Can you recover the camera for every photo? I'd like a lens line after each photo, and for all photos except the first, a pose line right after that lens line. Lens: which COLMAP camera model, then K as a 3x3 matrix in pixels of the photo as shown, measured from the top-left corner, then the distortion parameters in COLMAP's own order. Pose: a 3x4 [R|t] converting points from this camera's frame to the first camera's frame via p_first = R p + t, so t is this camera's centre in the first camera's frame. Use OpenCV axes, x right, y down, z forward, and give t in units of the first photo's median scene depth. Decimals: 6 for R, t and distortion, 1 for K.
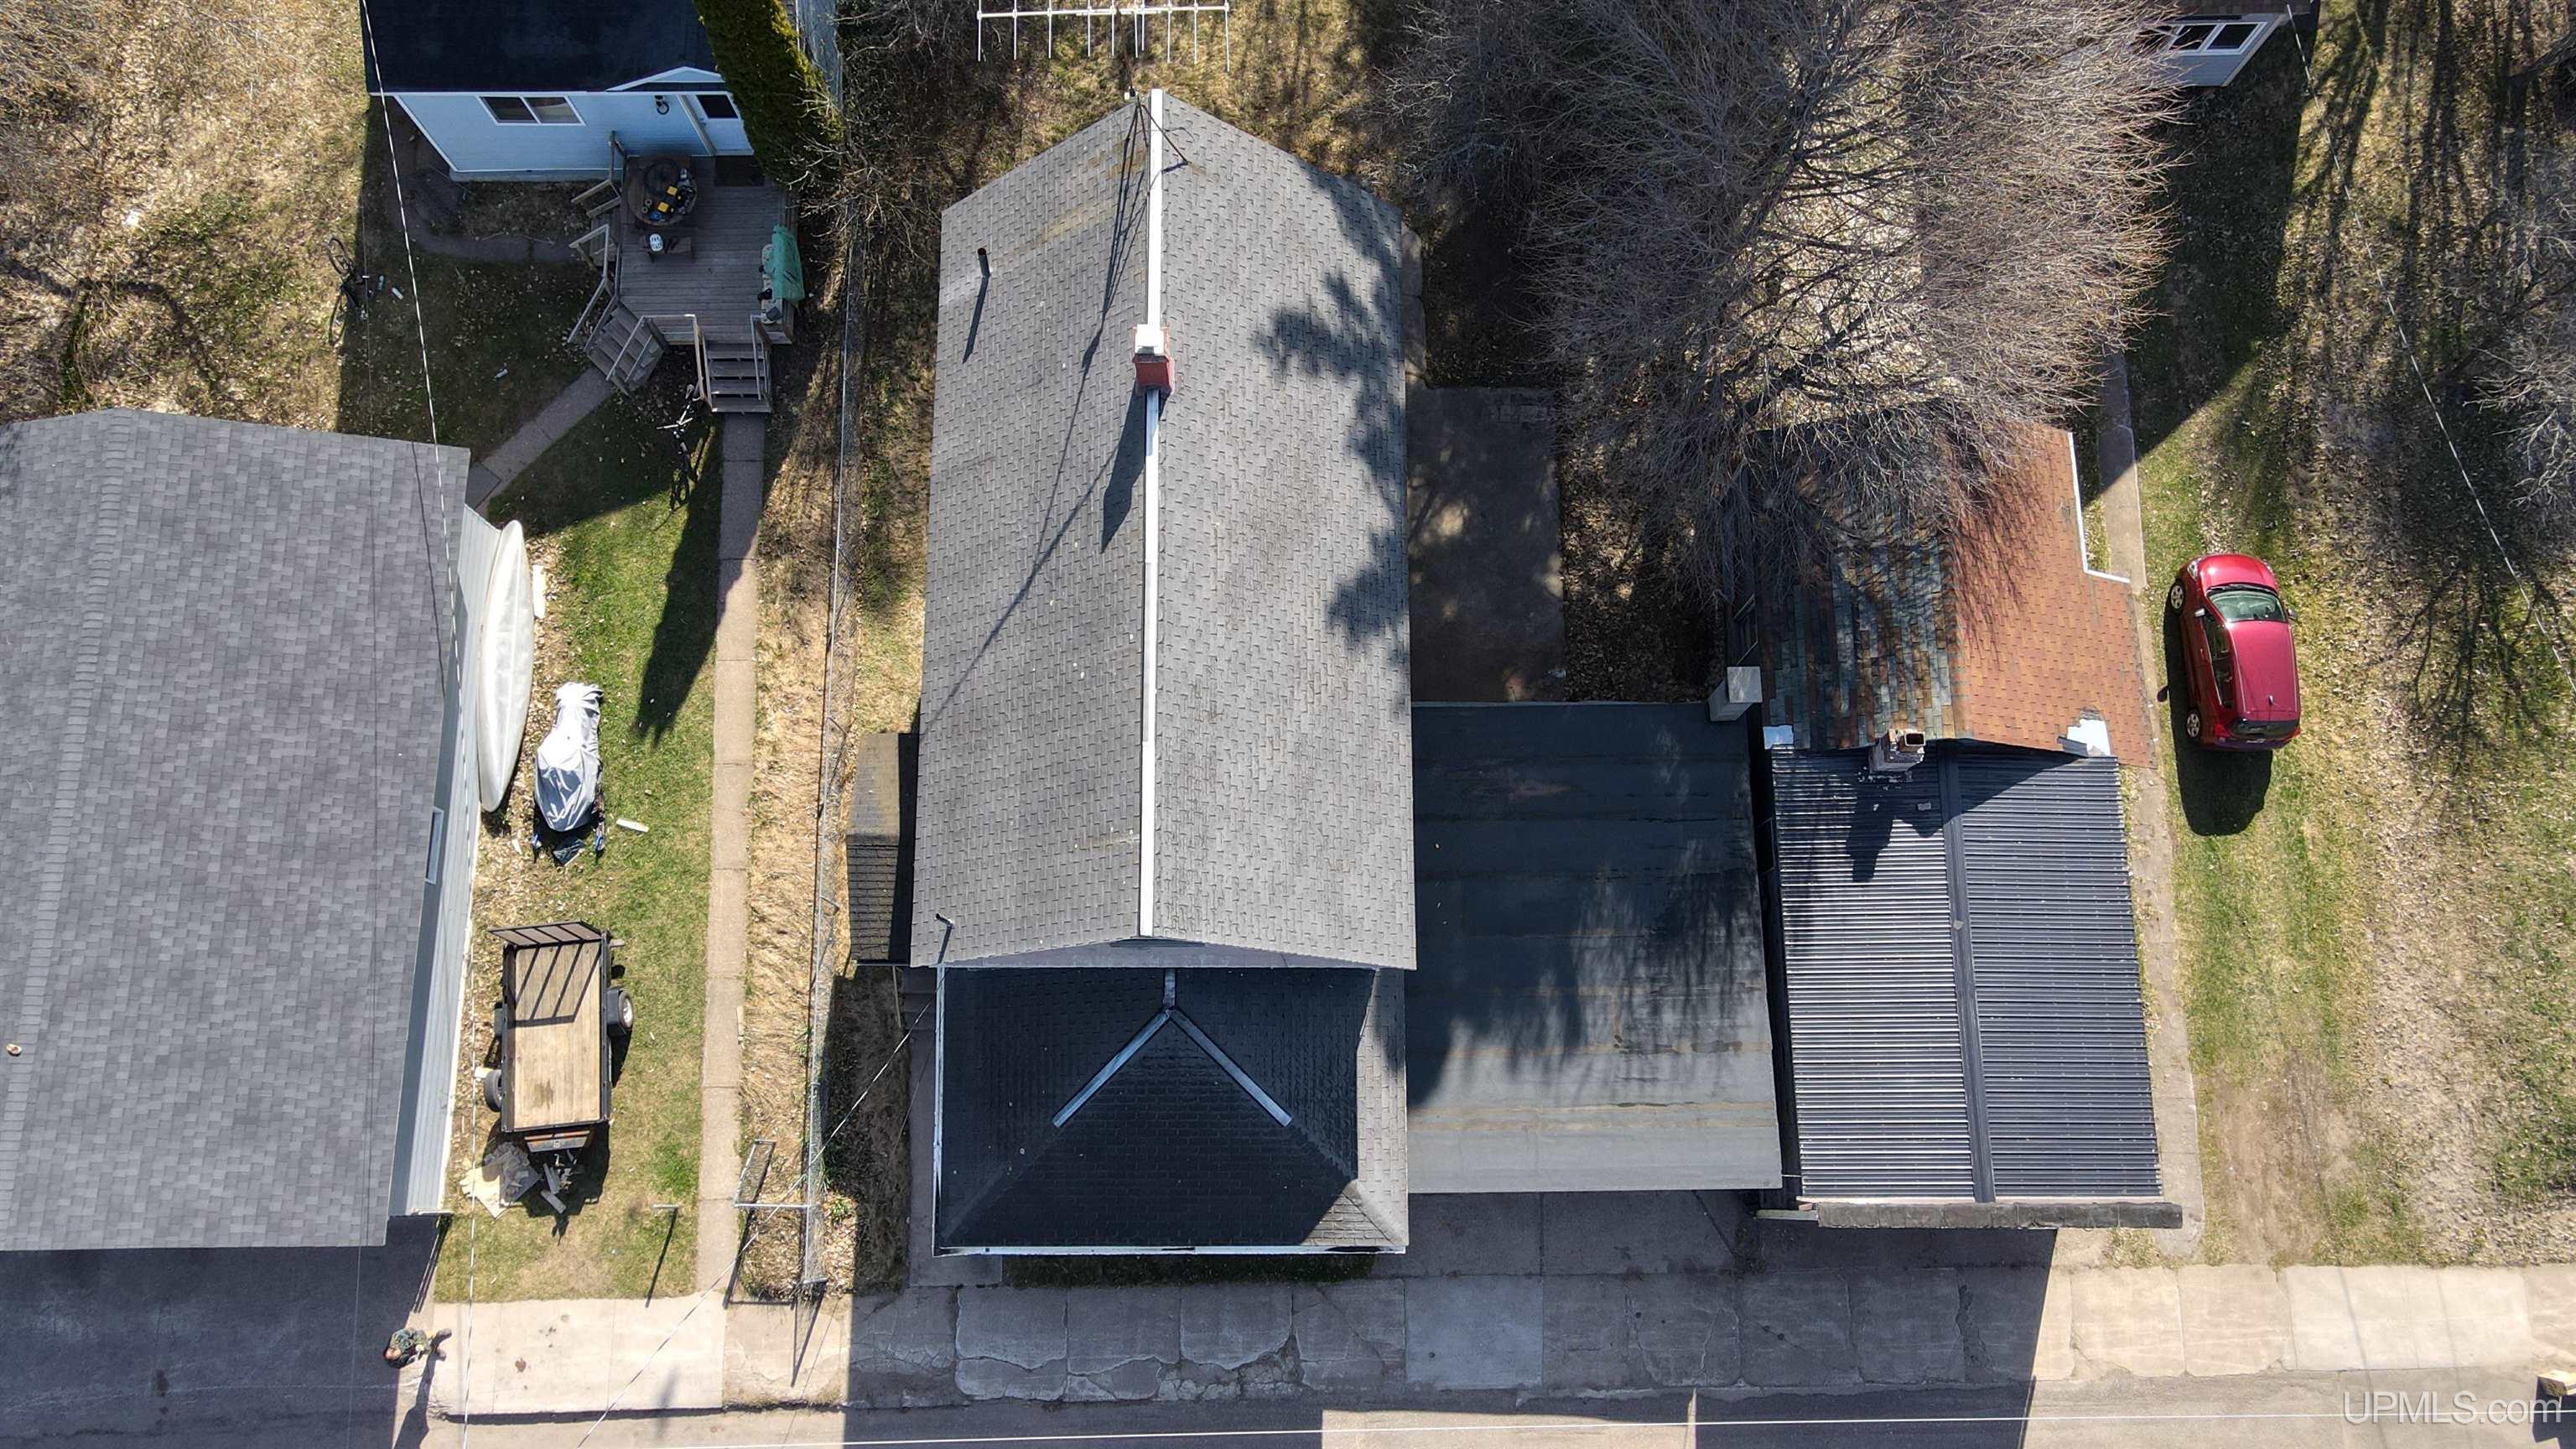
lens RADIAL K [[1931.7, 0, 1288.1], [0, 1931.7, 729.0], [0, 0, 1]] dist [0.023399, 0.002328]
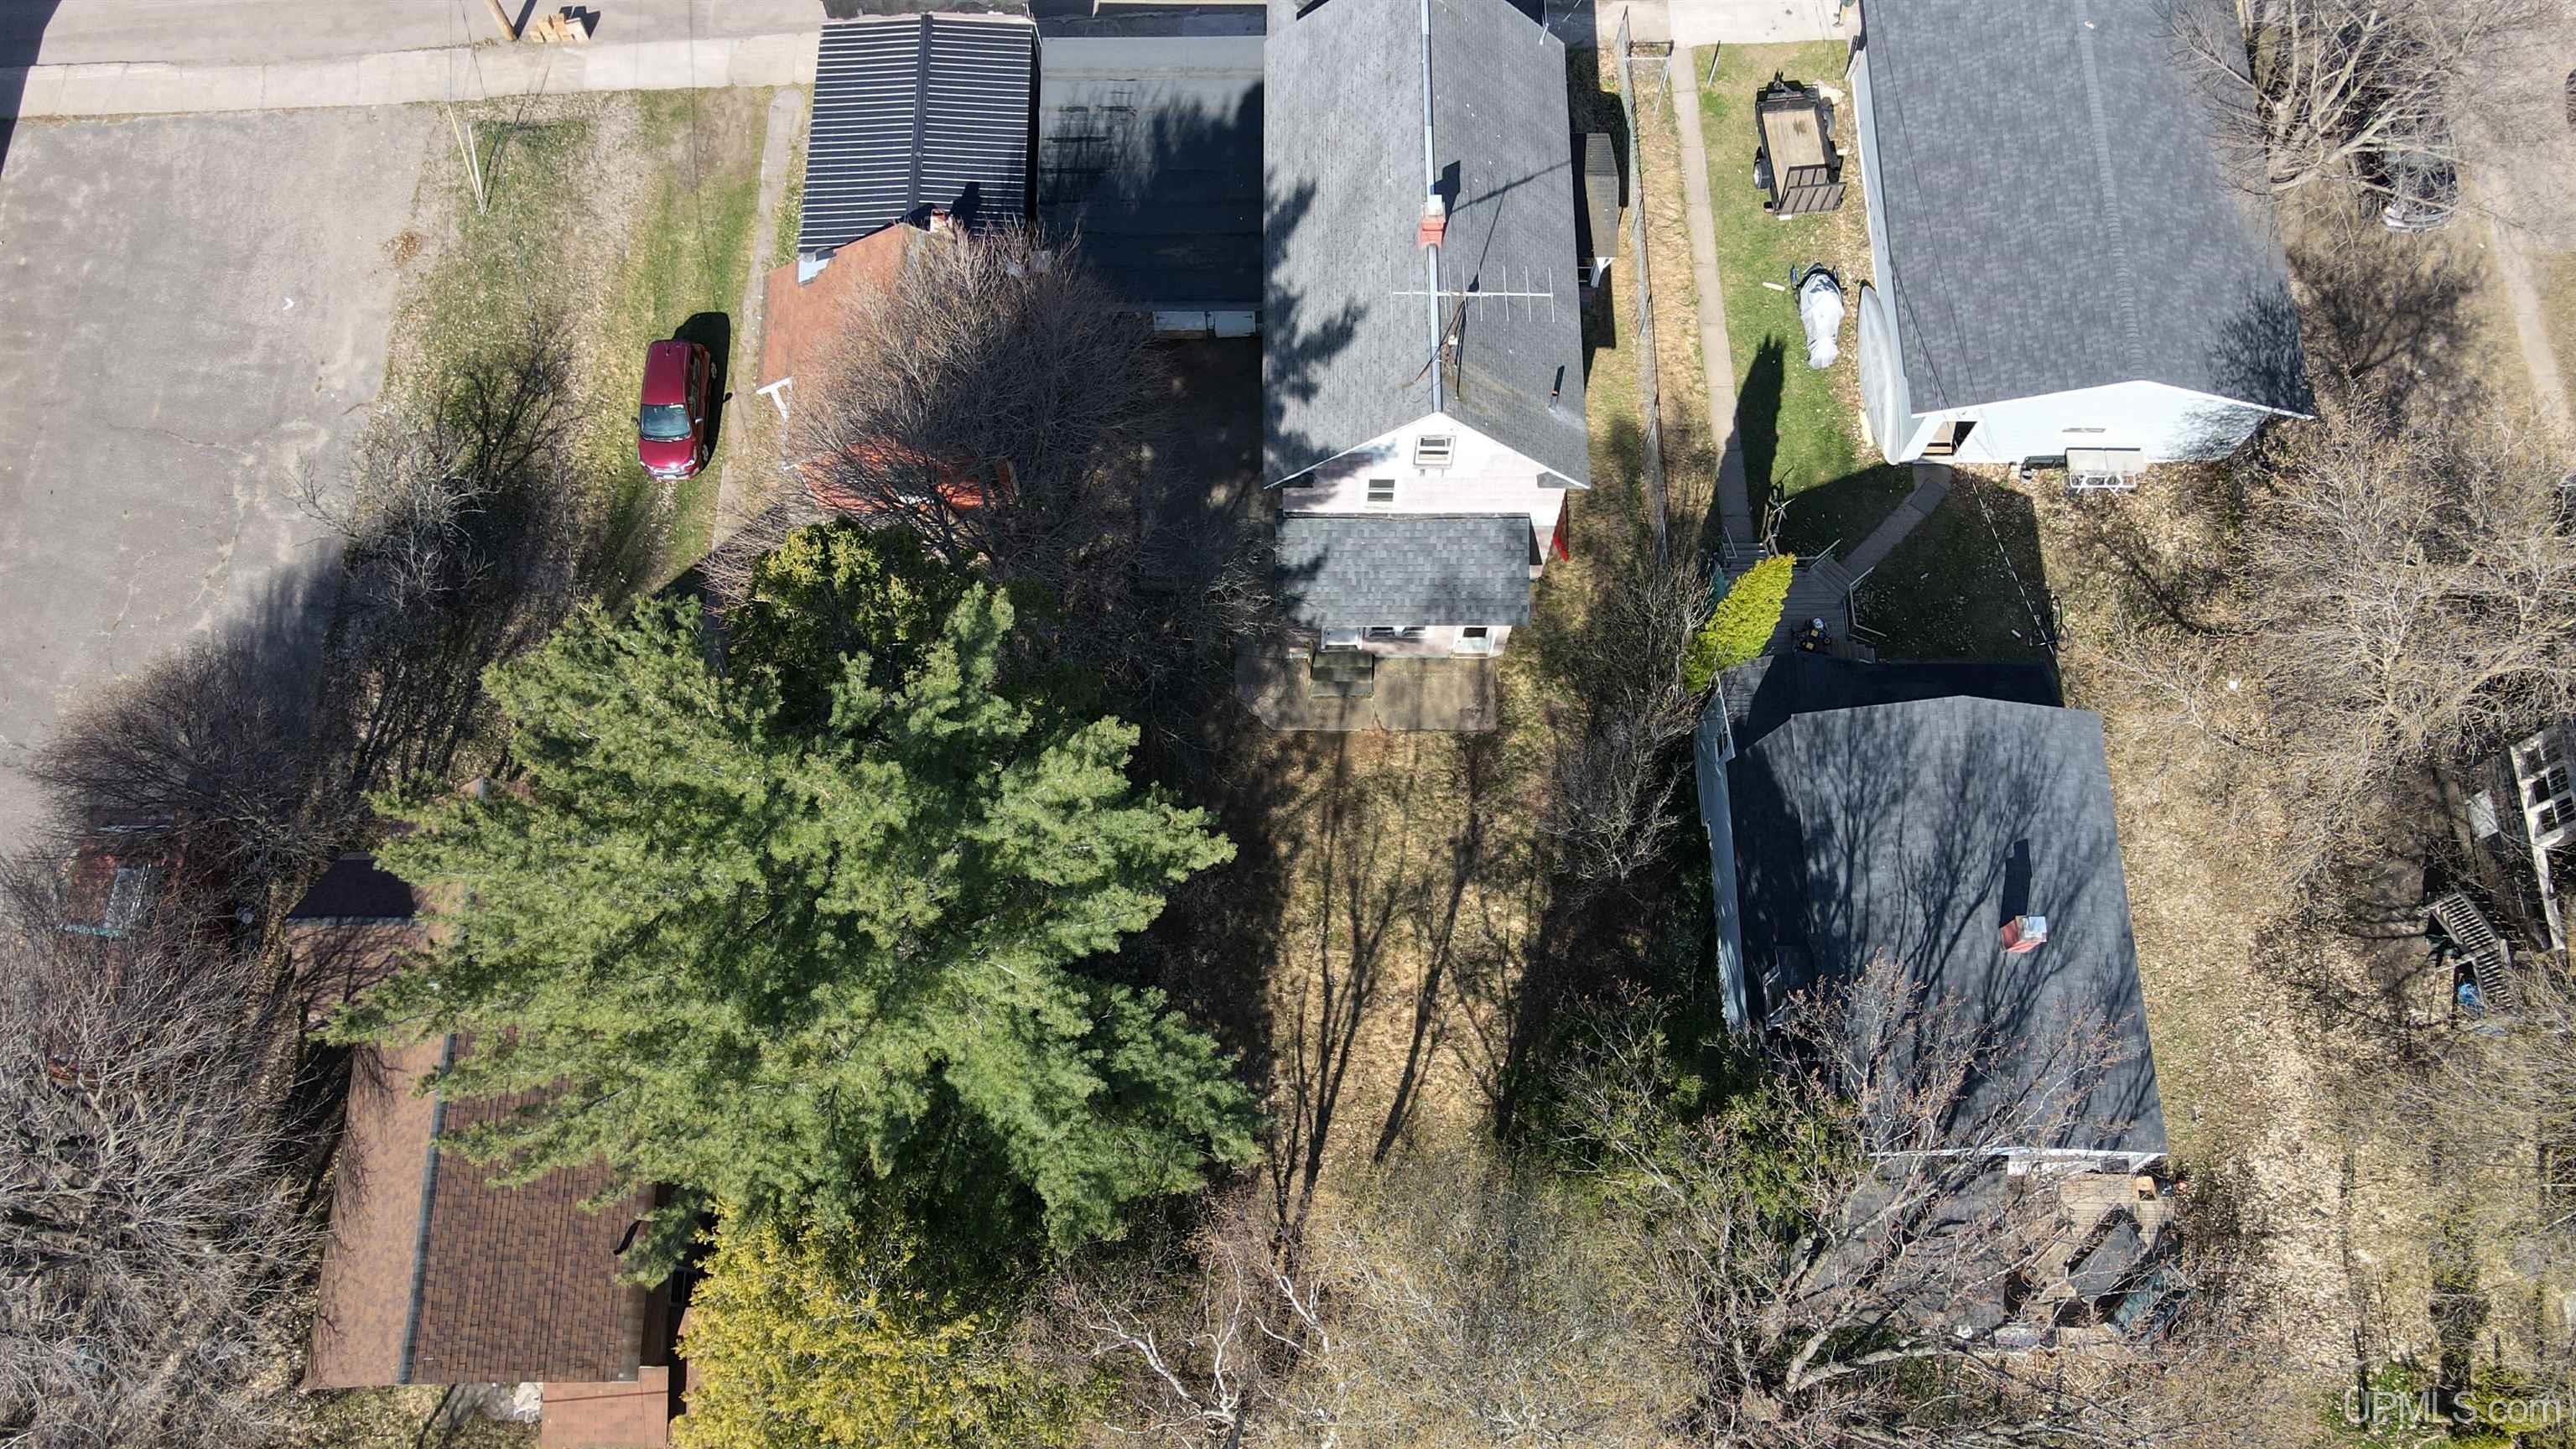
lens RADIAL K [[1931.7, 0, 1297.9], [0, 1931.7, 728.9], [0, 0, 1]] dist [0.023399, 0.002328]
pose [[-0.999977, -0.000241, 0.006757, 0.019939], [0.003939, -0.833080, 0.553139, -1.078933], [0.005496, 0.553153, 0.833062, -0.061265]]
